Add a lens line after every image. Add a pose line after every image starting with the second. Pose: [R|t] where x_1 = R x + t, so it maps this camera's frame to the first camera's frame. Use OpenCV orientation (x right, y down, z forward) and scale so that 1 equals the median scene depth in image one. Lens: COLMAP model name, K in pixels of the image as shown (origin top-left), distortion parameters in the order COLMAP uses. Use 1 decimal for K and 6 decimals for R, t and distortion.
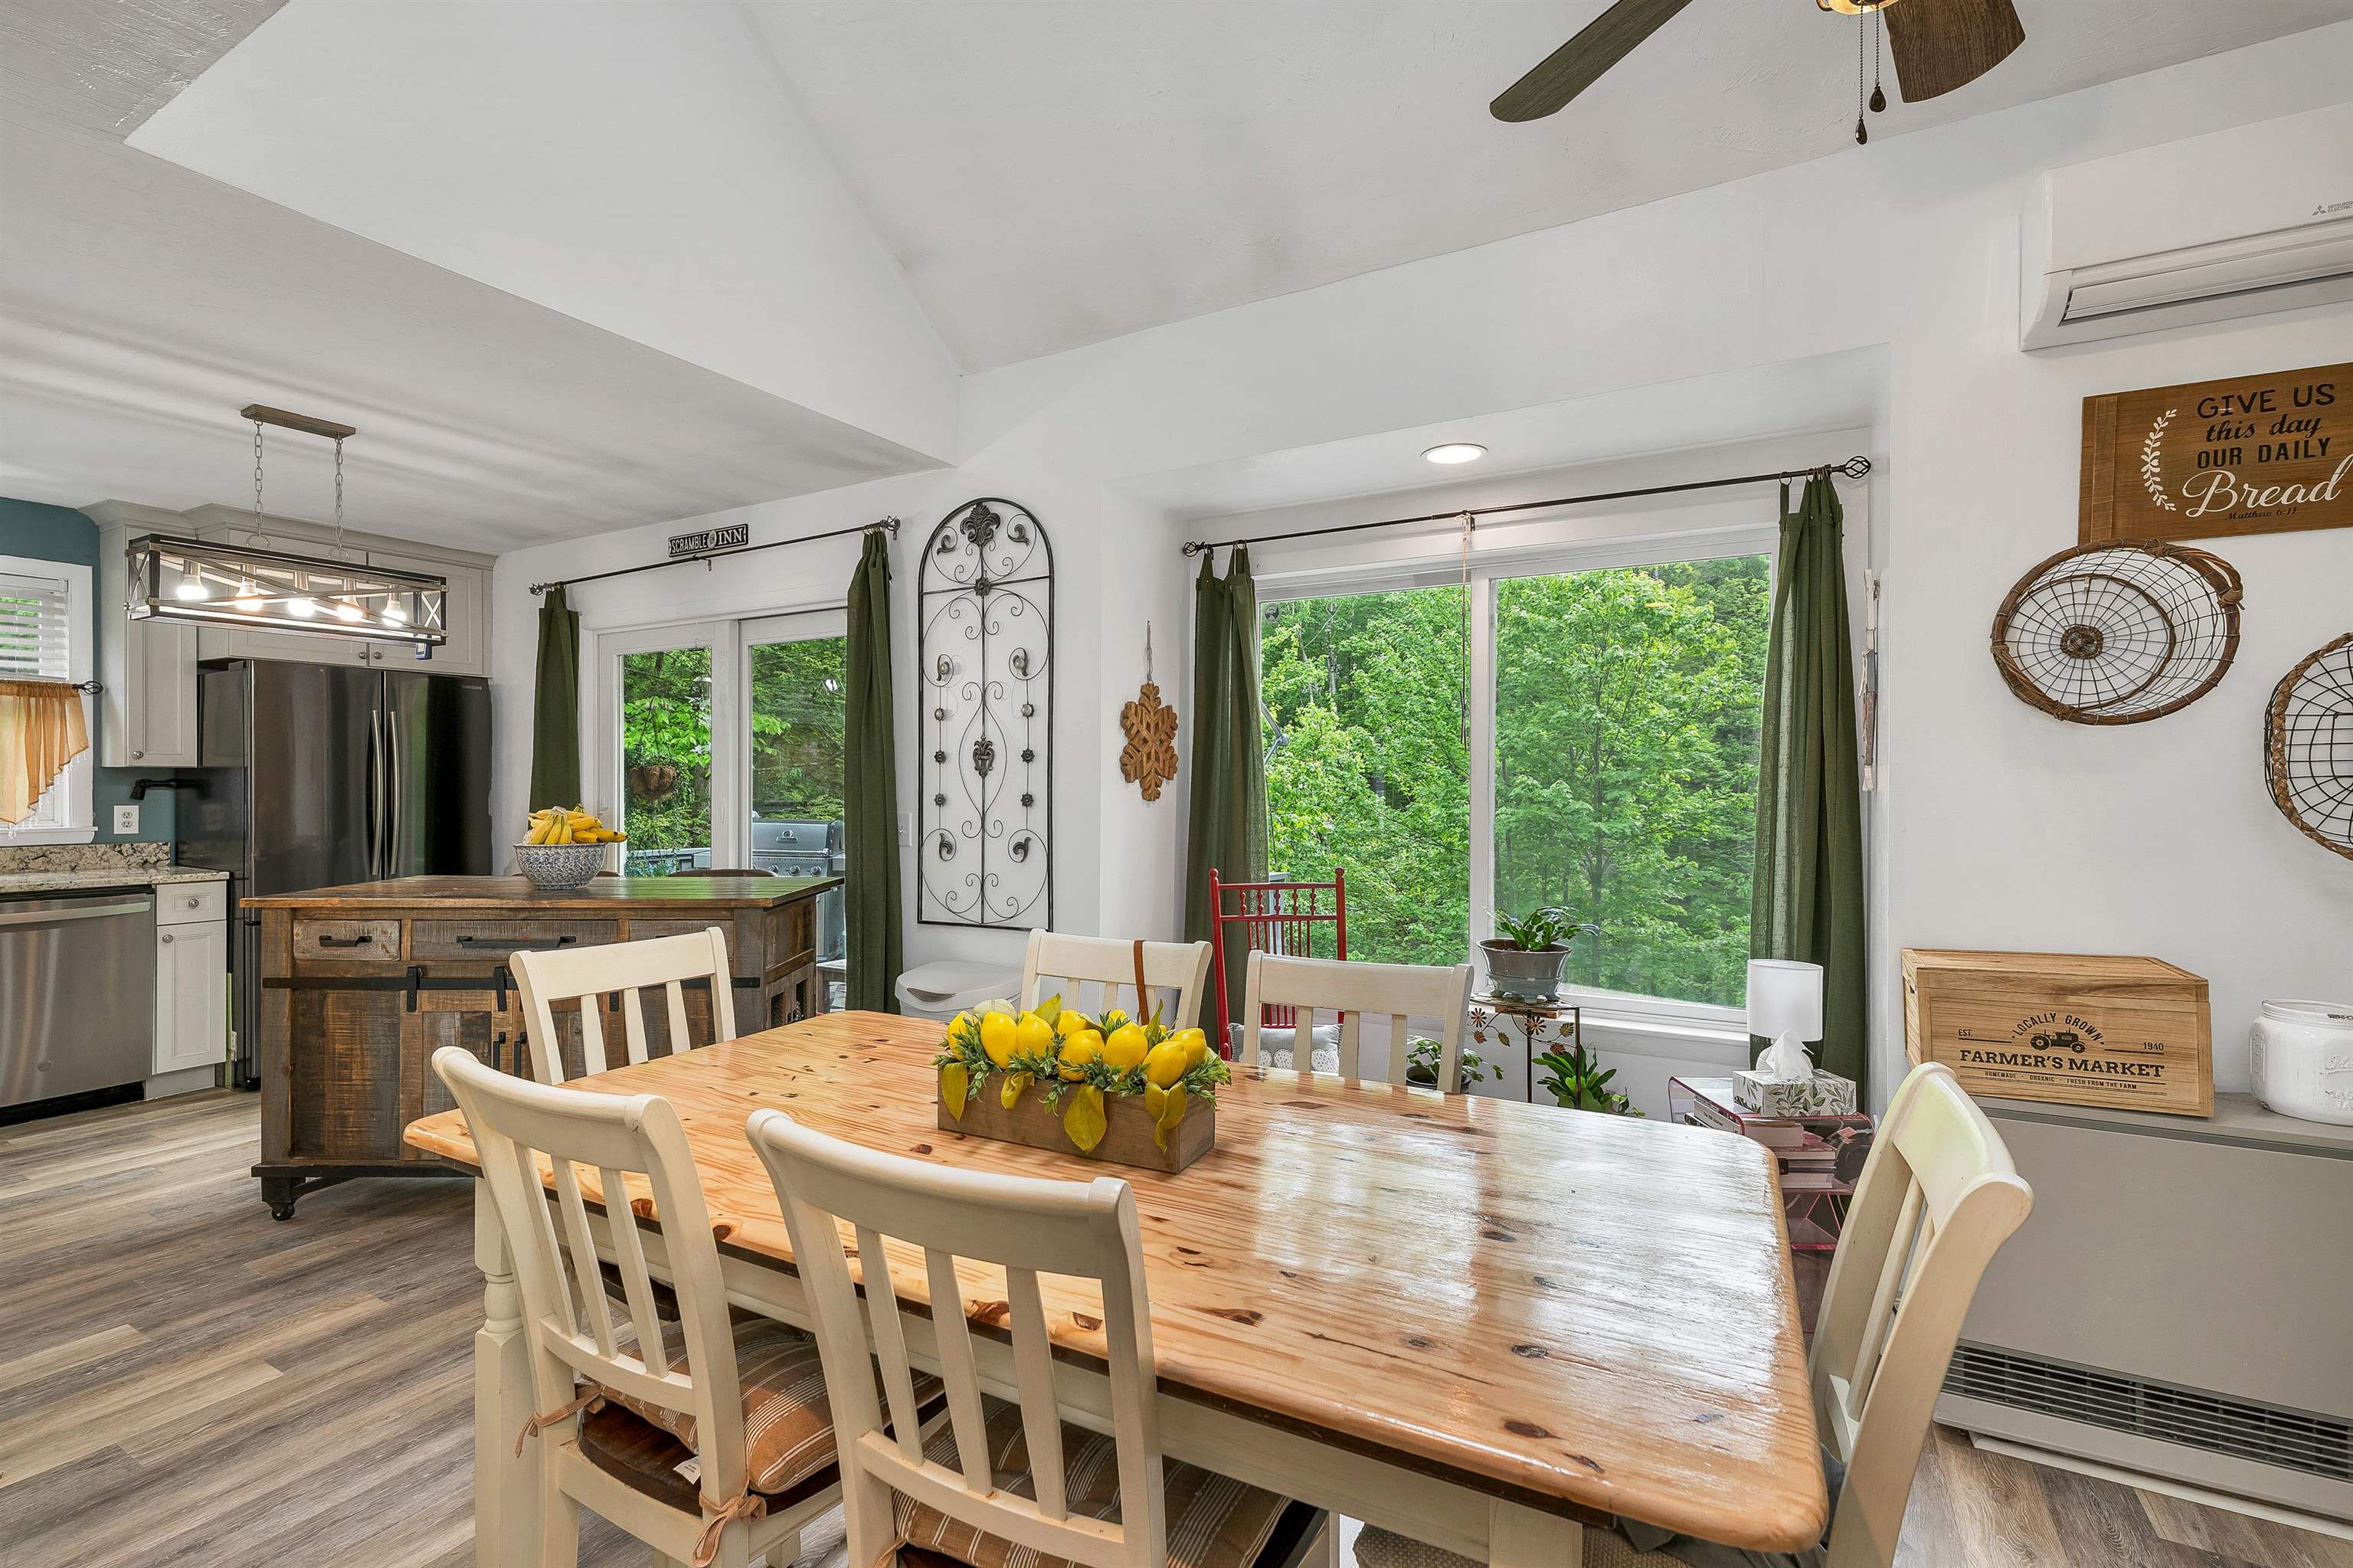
lens RADIAL K [[1045.4, 0, 1160.7], [0, 1045.4, 787.9], [0, 0, 1]] dist [0.001044, 0.000226]
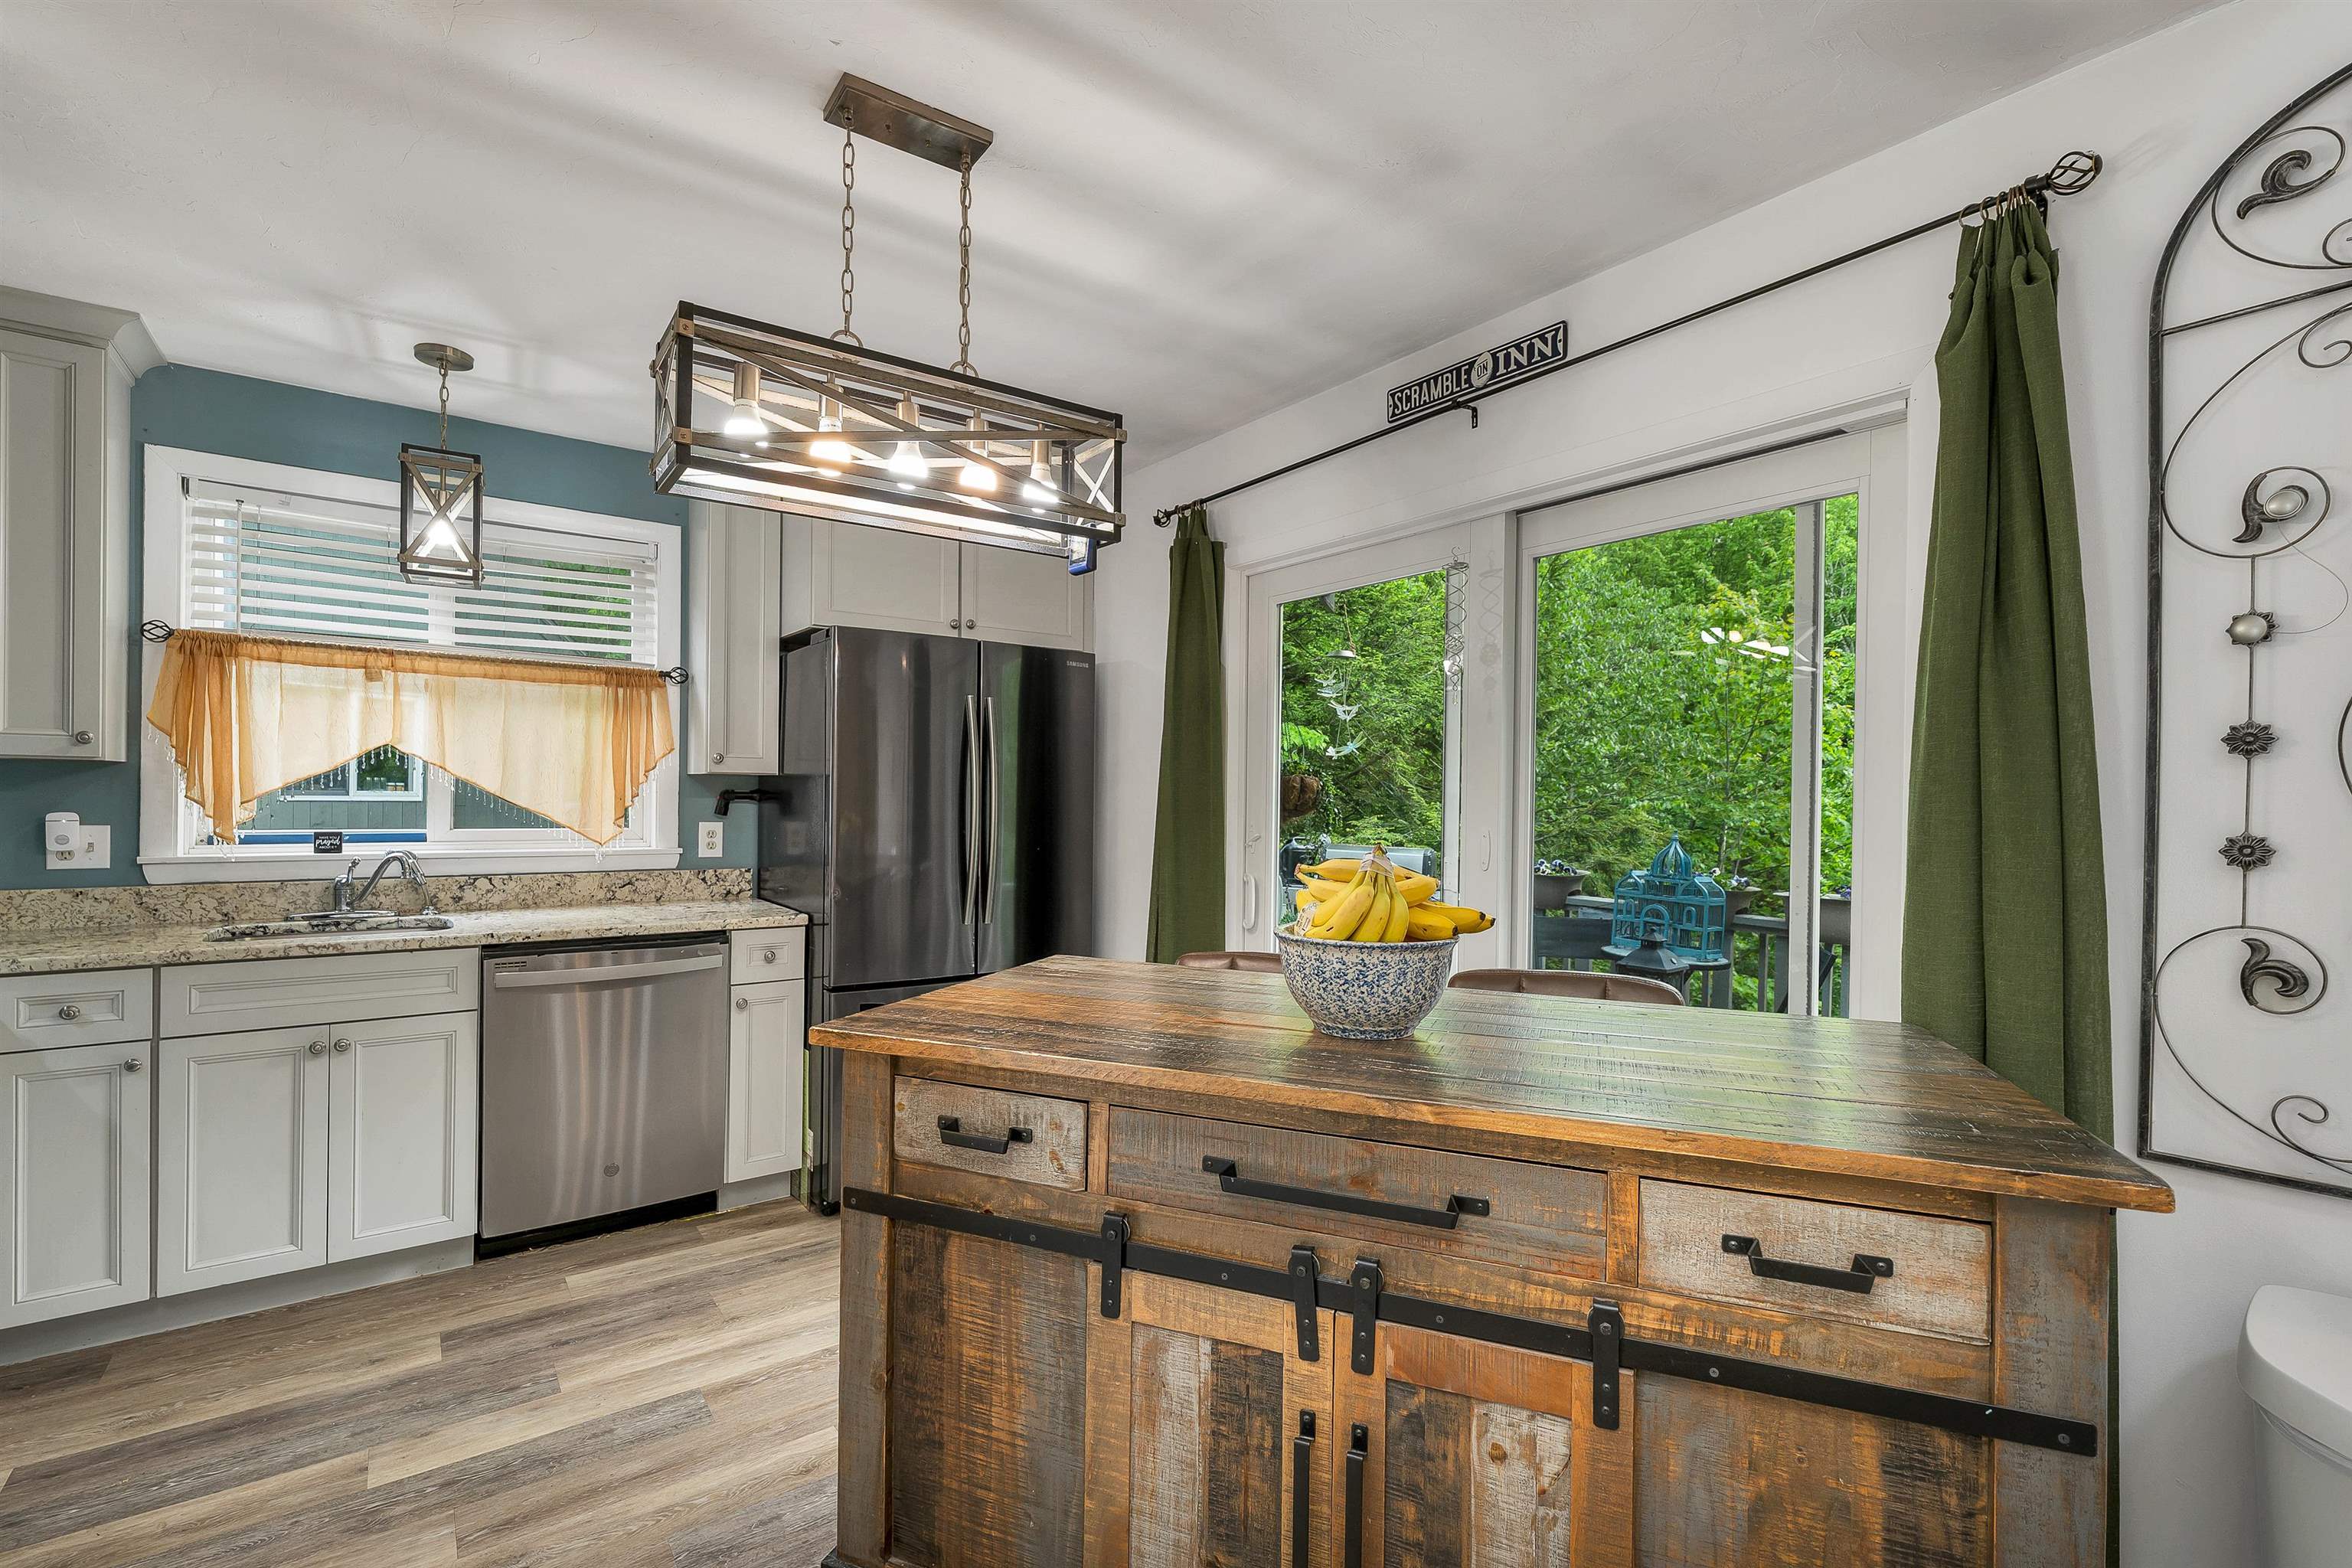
lens RADIAL K [[1039.2, 0, 1162.3], [0, 1039.2, 798.8], [0, 0, 1]] dist [0.000390, 0.000289]
pose [[0.916688, 0.008385, -0.399516, -0.417205], [-0.010805, 0.999934, -0.003807, -0.002277], [0.399458, 0.007807, 0.916718, 0.483197]]
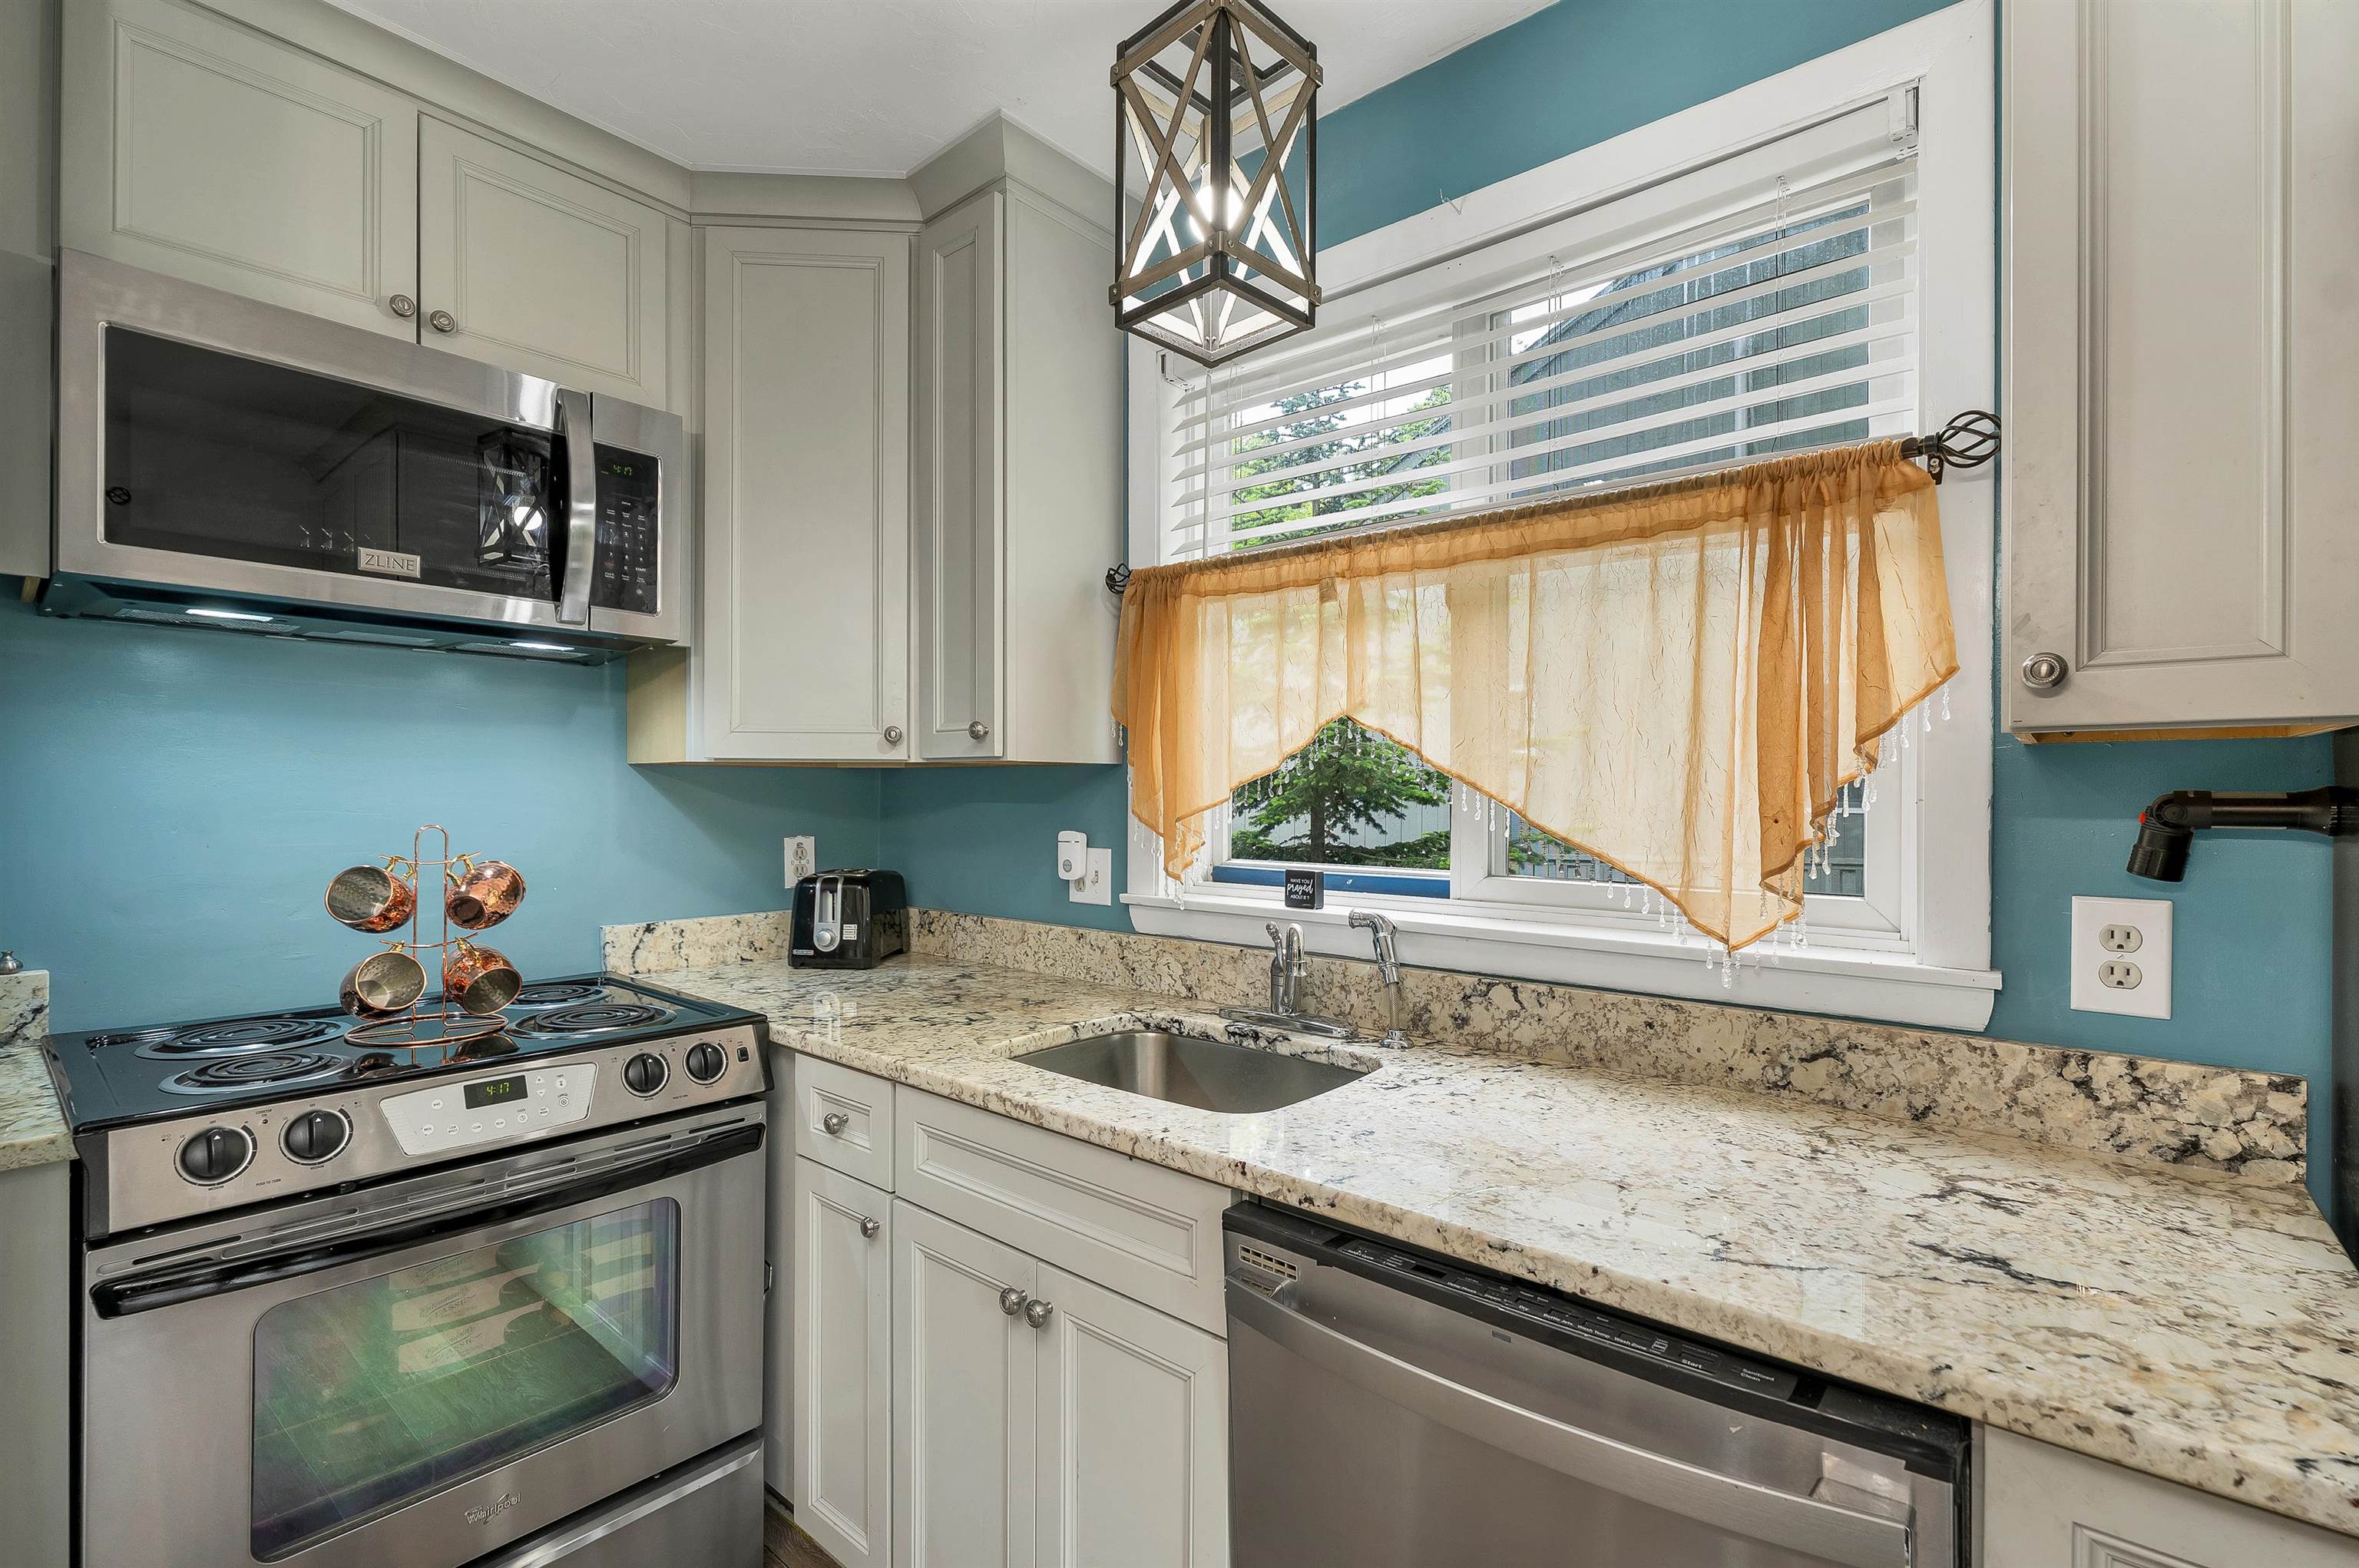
lens RADIAL K [[1055.1, 0, 1172.4], [0, 1055.1, 795.9], [0, 0, 1]] dist [0.002060, 0.000242]
pose [[-0.181775, 0.000682, -0.983340, -0.840444], [-0.007419, 0.999970, 0.002065, -0.007541], [0.983312, 0.007671, -0.181765, 0.987414]]
